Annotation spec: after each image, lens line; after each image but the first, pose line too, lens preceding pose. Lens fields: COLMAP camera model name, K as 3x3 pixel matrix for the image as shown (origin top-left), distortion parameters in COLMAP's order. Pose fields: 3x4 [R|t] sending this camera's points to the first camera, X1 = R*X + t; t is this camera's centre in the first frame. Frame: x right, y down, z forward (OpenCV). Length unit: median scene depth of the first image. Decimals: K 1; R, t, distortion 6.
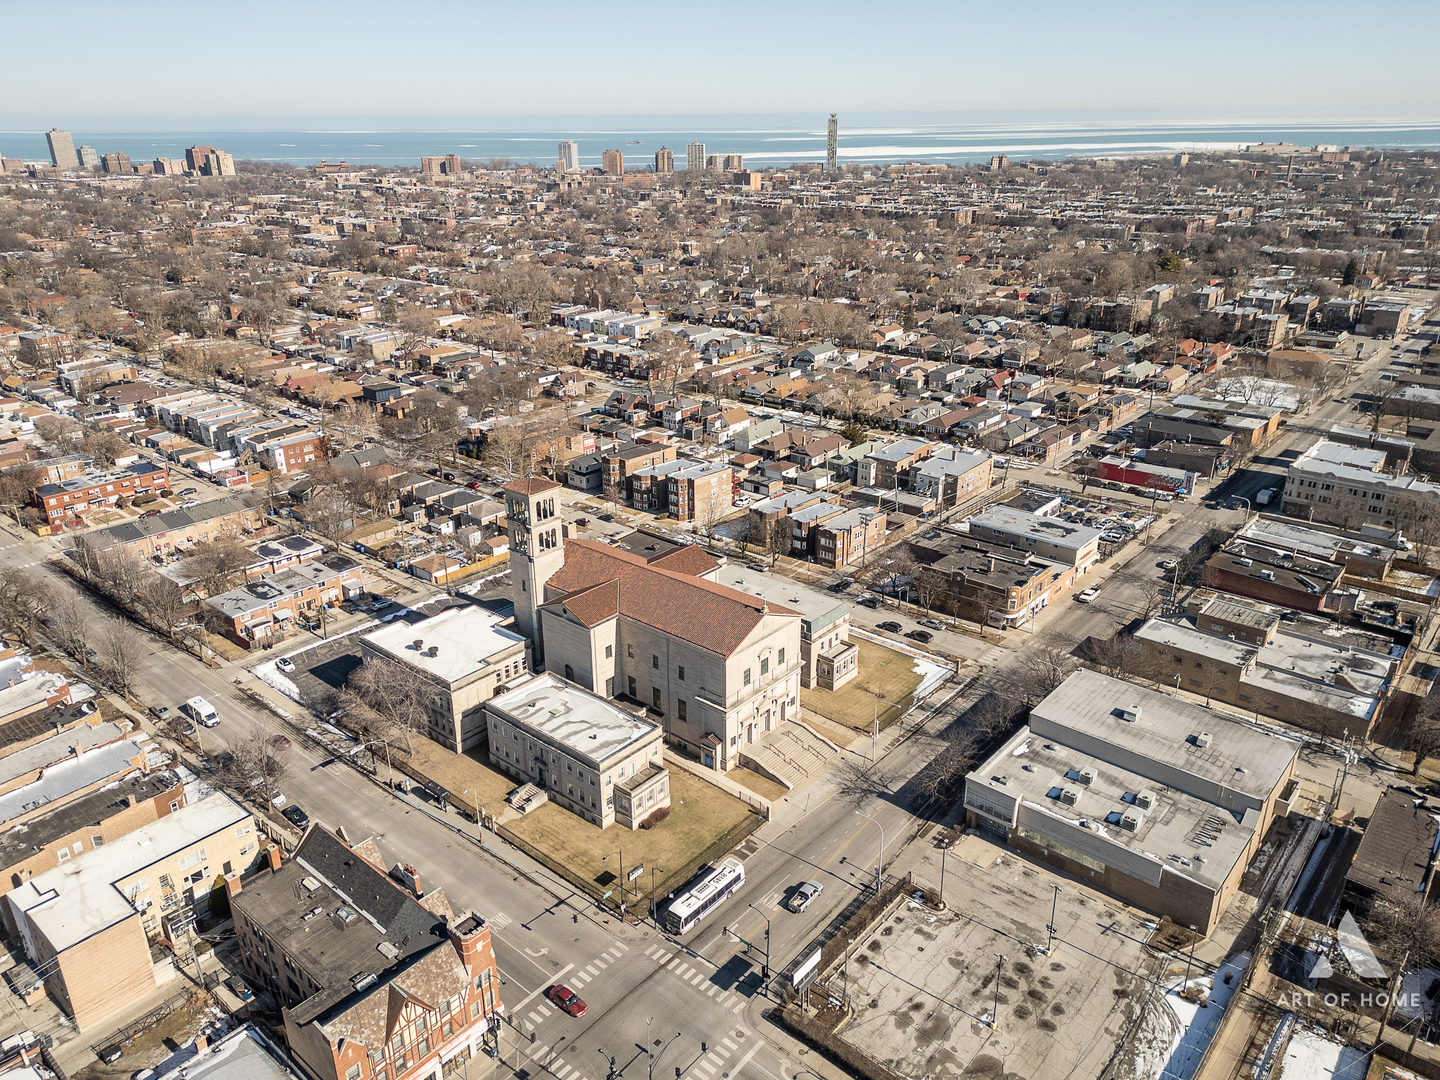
lens RADIAL K [[1001.2, 0, 710.9], [0, 1001.2, 539.8], [0, 0, 1]] dist [0.102925, -0.108762]
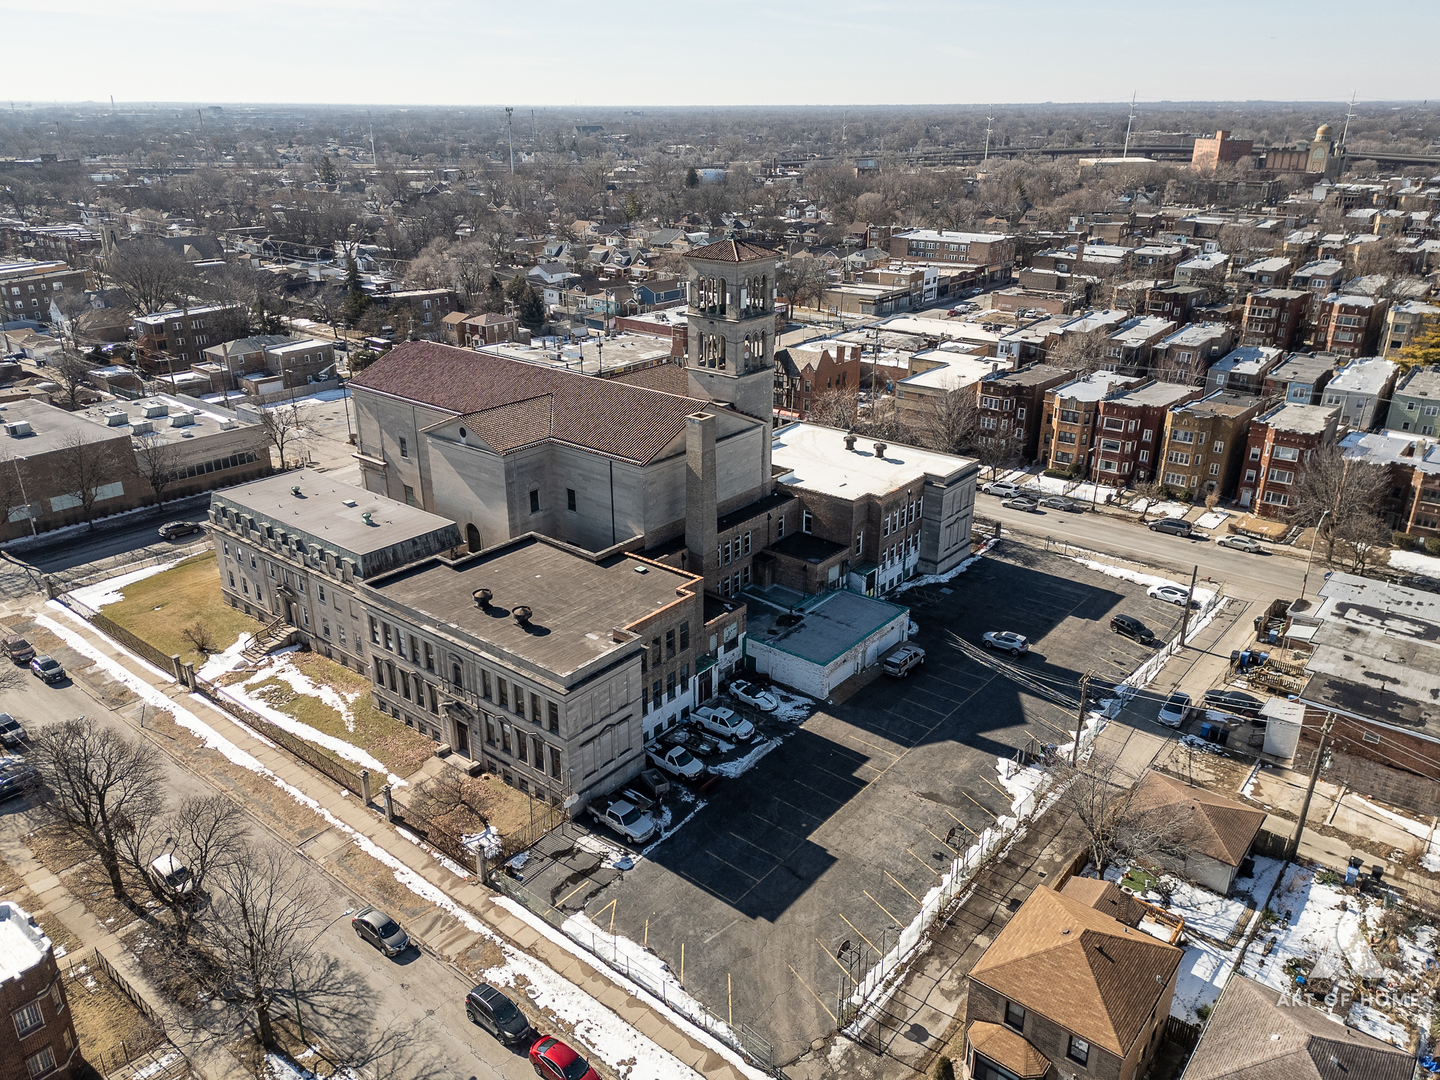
lens RADIAL K [[1040.6, 0, 703.1], [0, 1040.6, 543.4], [0, 0, 1]] dist [0.109177, -0.124913]
pose [[-0.999796, 0.014501, -0.014044, -0.111721], [0.000404, 0.709954, 0.704248, -0.279602], [0.020183, 0.704098, -0.709816, 1.173278]]
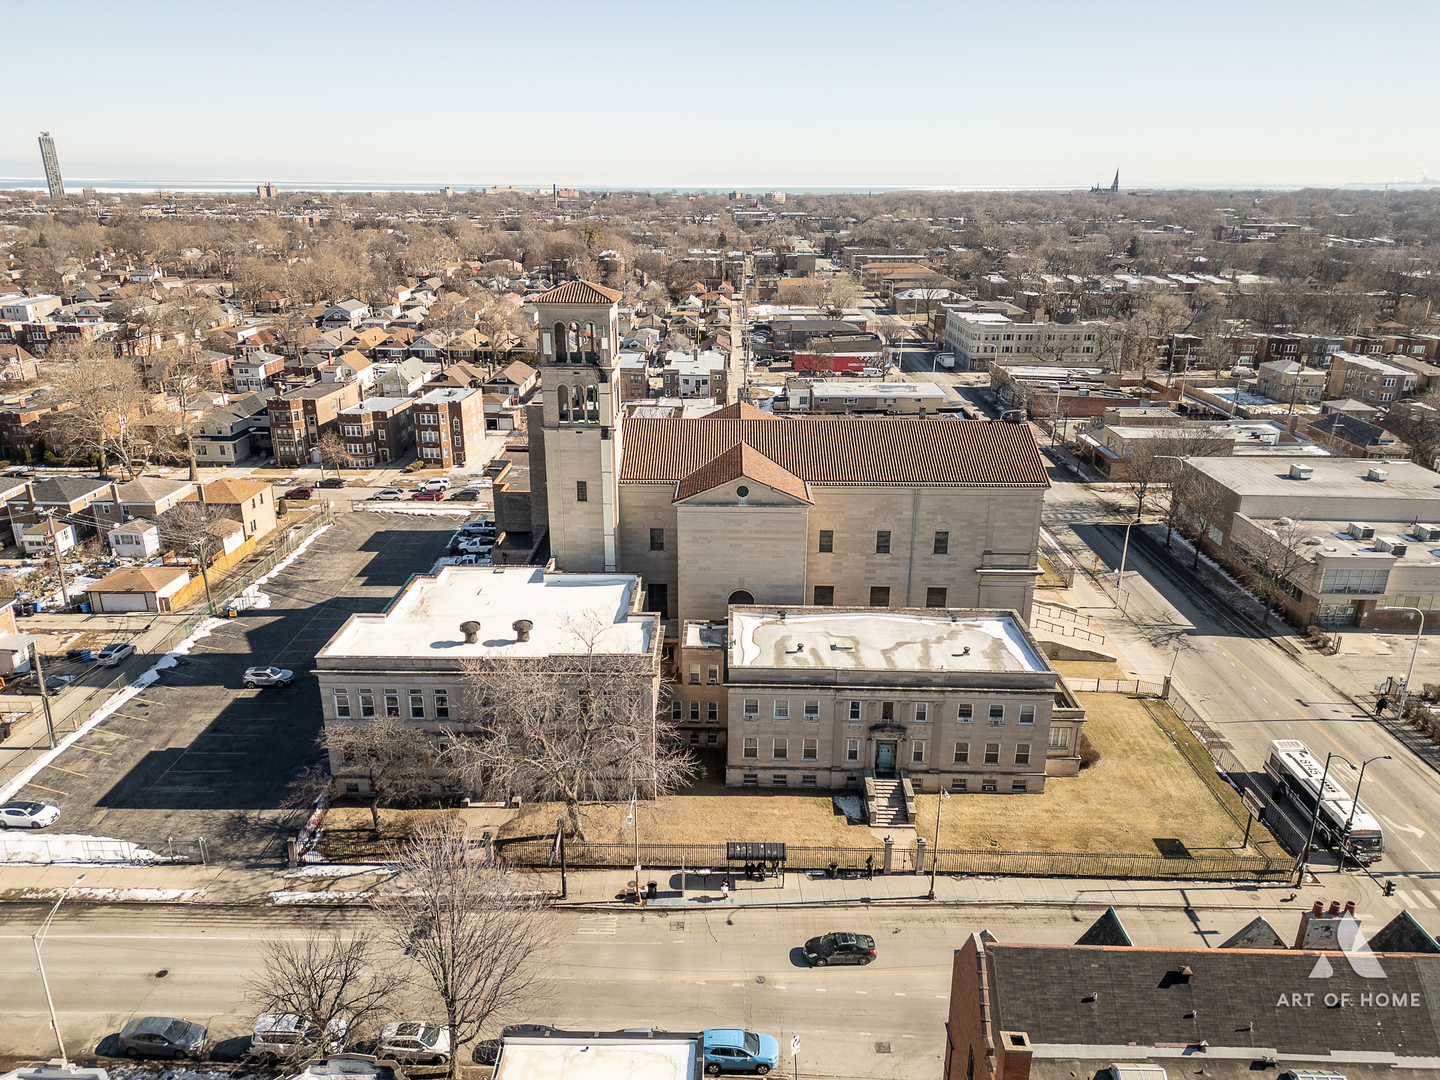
lens RADIAL K [[1001.2, 0, 710.9], [0, 1001.2, 539.8], [0, 0, 1]] dist [0.102925, -0.108762]
pose [[0.768287, -0.202903, 0.607095, -0.360216], [0.230616, 0.972479, 0.033174, 0.053557], [-0.597119, 0.114519, 0.793936, 0.405240]]
